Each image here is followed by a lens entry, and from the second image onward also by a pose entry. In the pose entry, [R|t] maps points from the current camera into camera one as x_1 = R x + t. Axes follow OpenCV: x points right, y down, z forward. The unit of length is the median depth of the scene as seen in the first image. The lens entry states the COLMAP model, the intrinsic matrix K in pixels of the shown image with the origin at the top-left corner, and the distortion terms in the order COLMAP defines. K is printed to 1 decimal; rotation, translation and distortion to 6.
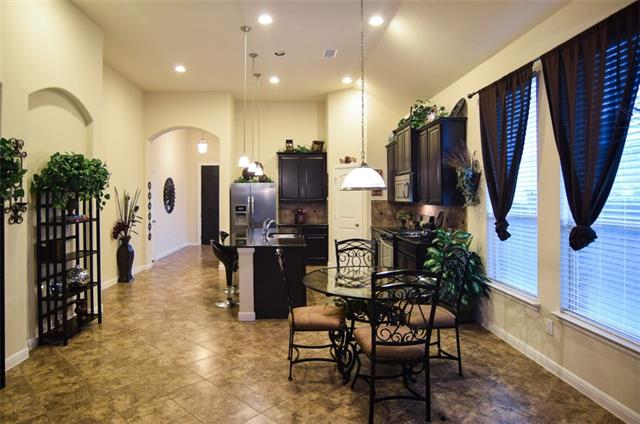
lens RADIAL K [[384.3, 0, 294.4], [0, 384.3, 196.2], [0, 0, 1]] dist [-0.000252, 0.000967]
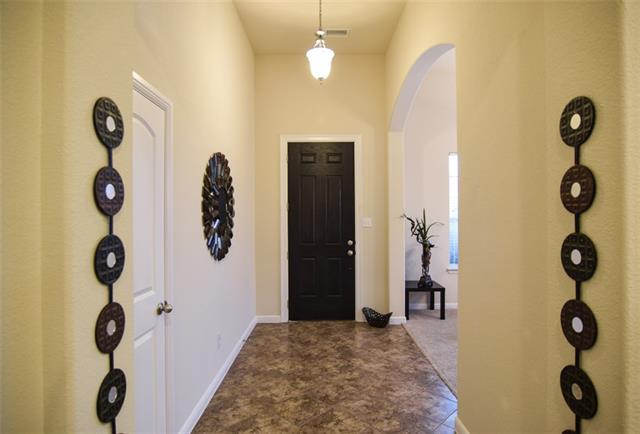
lens RADIAL K [[348.7, 0, 329.8], [0, 348.7, 216.8], [0, 0, 1]] dist [-0.000328, -0.000017]
pose [[0.999779, -0.003068, 0.020788, -0.301716], [0.003020, 0.999993, 0.002323, 0.008675], [-0.020795, -0.002259, 0.999781, 0.888580]]
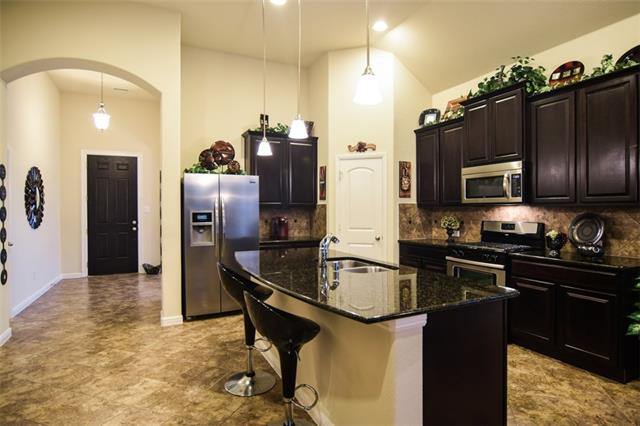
lens RADIAL K [[352.5, 0, 320.0], [0, 352.5, 213.0], [0, 0, 1]] dist [-0.021477, 0.002783]
pose [[0.904915, -0.004715, 0.425566, -0.204556], [0.000287, 0.999945, 0.010469, 0.020088], [-0.425592, -0.009352, 0.904867, 0.440362]]
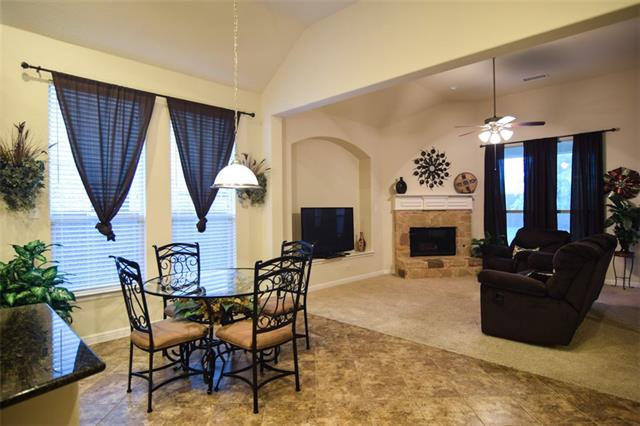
lens RADIAL K [[352.5, 0, 320.0], [0, 352.5, 213.0], [0, 0, 1]] dist [-0.021477, 0.002783]
pose [[-0.714367, 0.002954, 0.699765, -0.256618], [0.009334, 0.999942, 0.005307, 0.019459], [-0.699709, 0.010322, -0.714354, 0.629299]]
